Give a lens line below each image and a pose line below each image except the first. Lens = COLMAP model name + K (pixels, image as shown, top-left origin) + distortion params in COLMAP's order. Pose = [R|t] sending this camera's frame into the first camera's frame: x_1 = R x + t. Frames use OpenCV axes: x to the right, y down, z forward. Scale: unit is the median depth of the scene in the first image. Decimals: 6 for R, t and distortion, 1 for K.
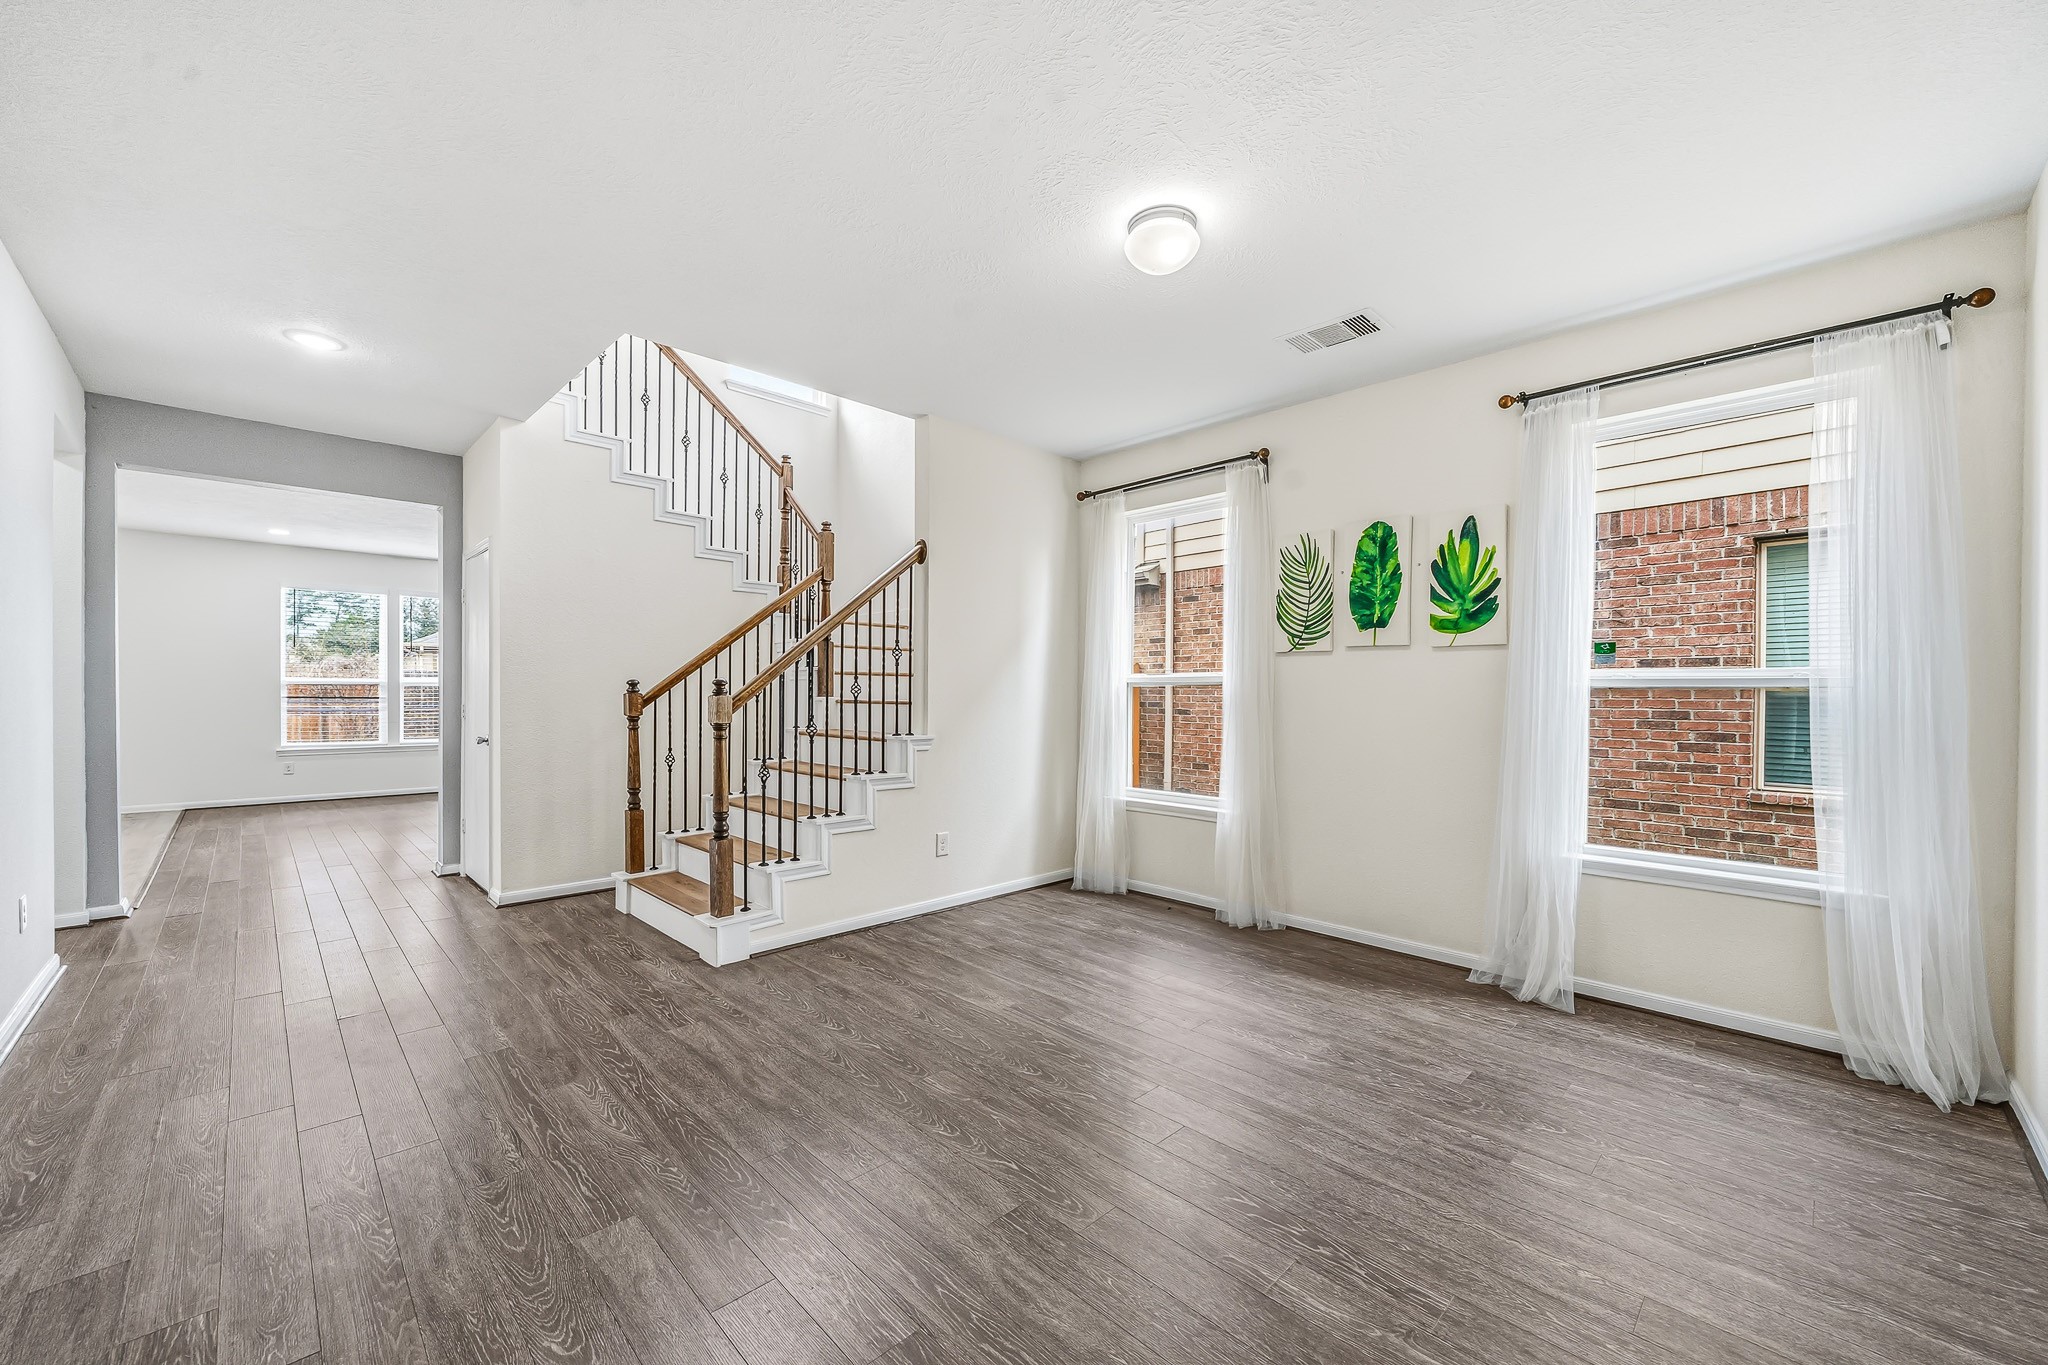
lens RADIAL K [[791.6, 0, 1029.4], [0, 791.6, 692.1], [0, 0, 1]] dist [-0.002814, -0.000807]
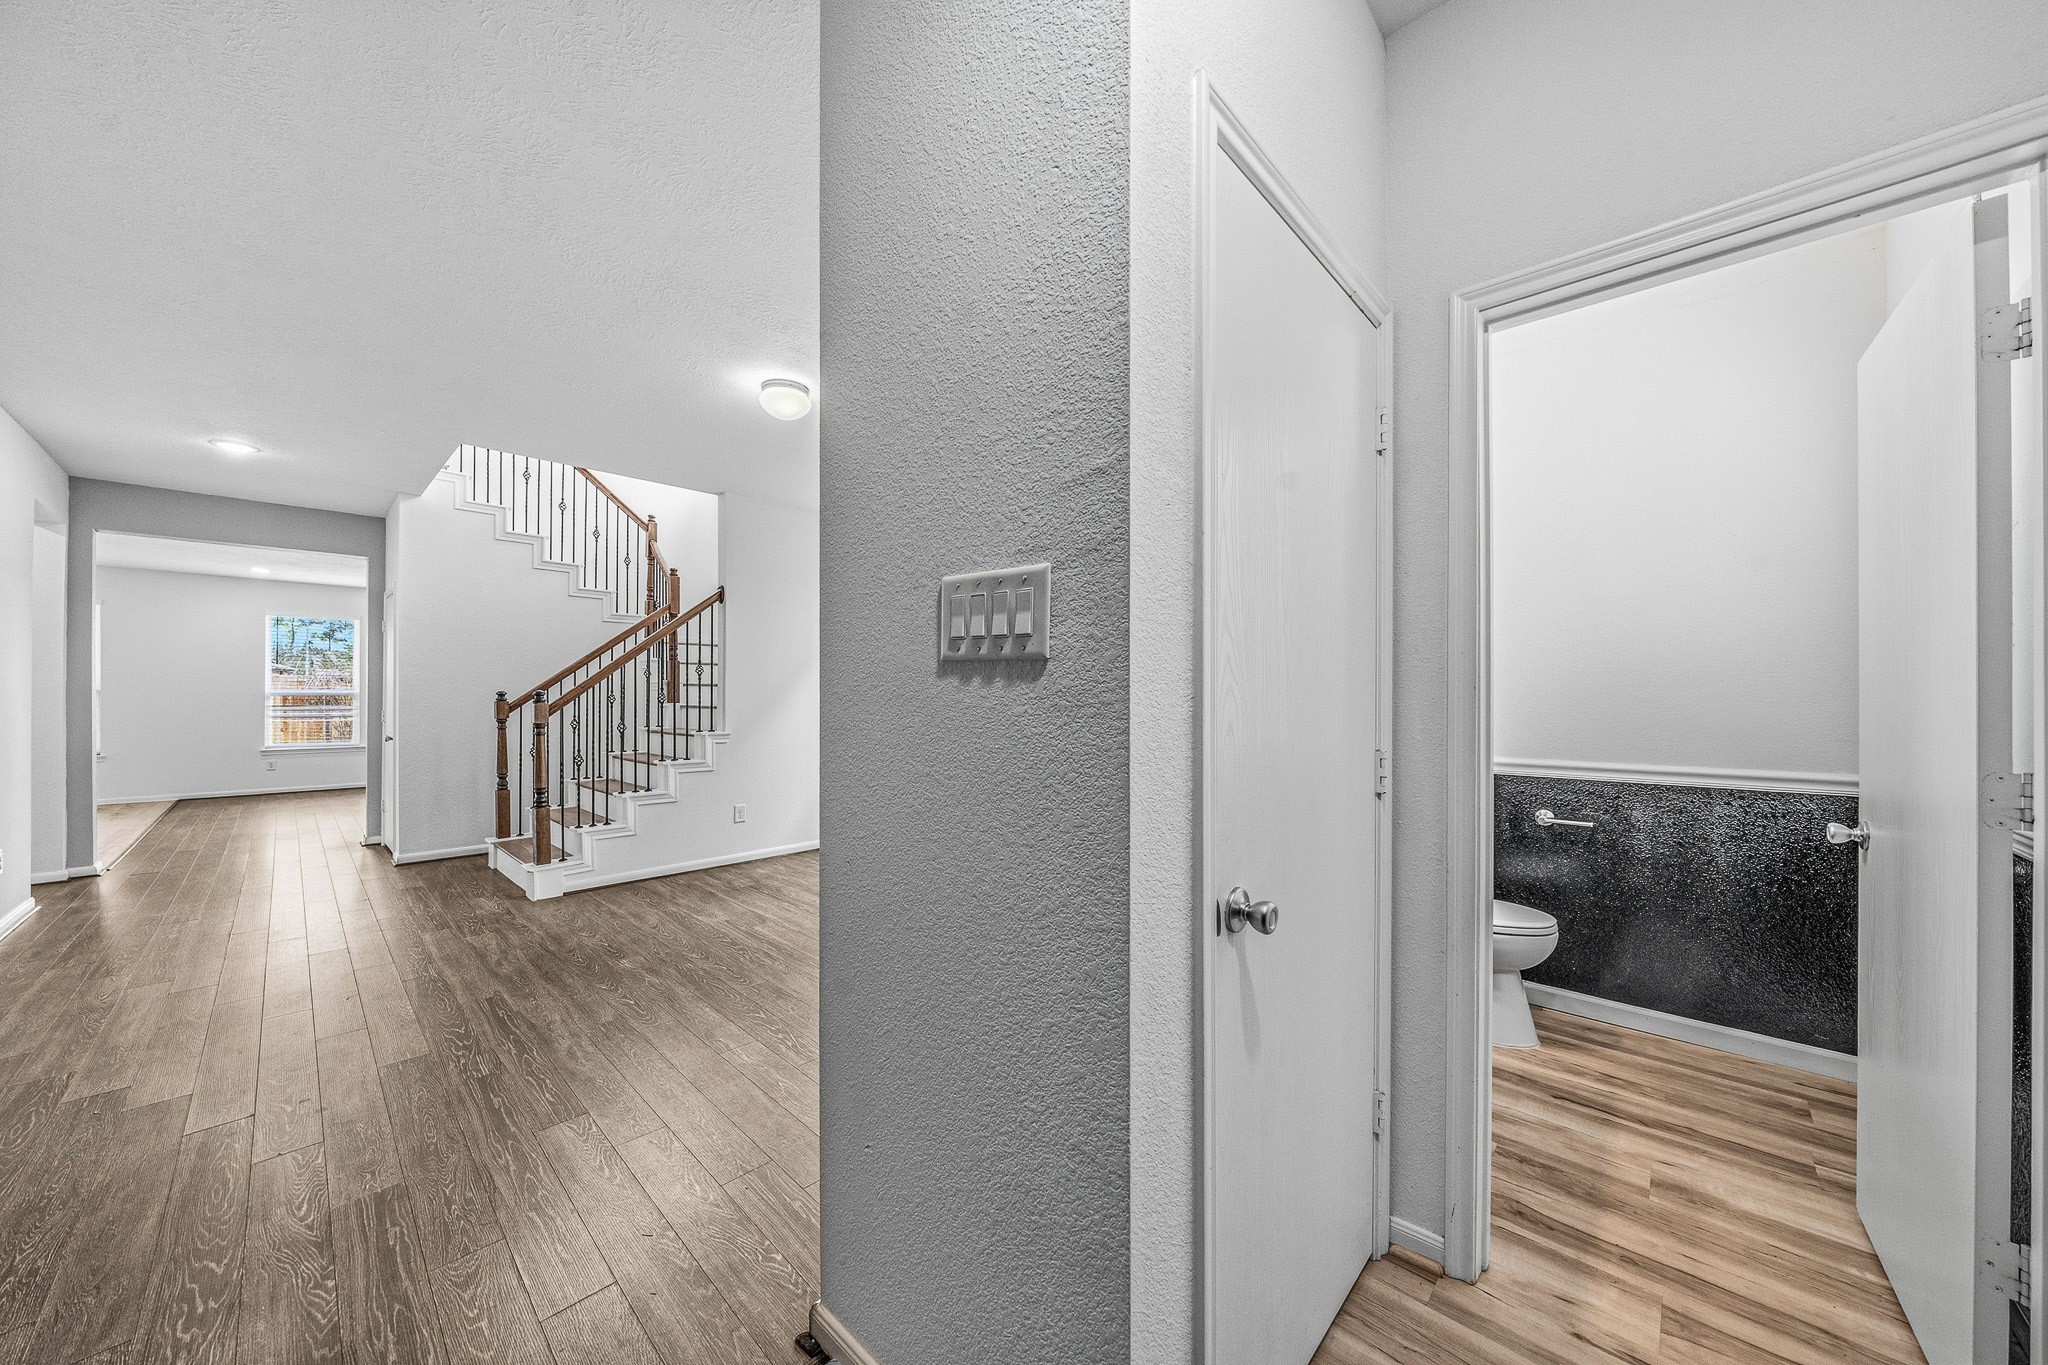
lens RADIAL K [[695.7, 0, 1024.8], [0, 695.7, 685.6], [0, 0, 1]] dist [-0.010143, 0.000189]
pose [[0.999009, -0.005054, 0.044211, 0.320525], [0.005737, 0.999866, -0.015353, -0.002131], [-0.044128, 0.015591, 0.998904, -0.191562]]
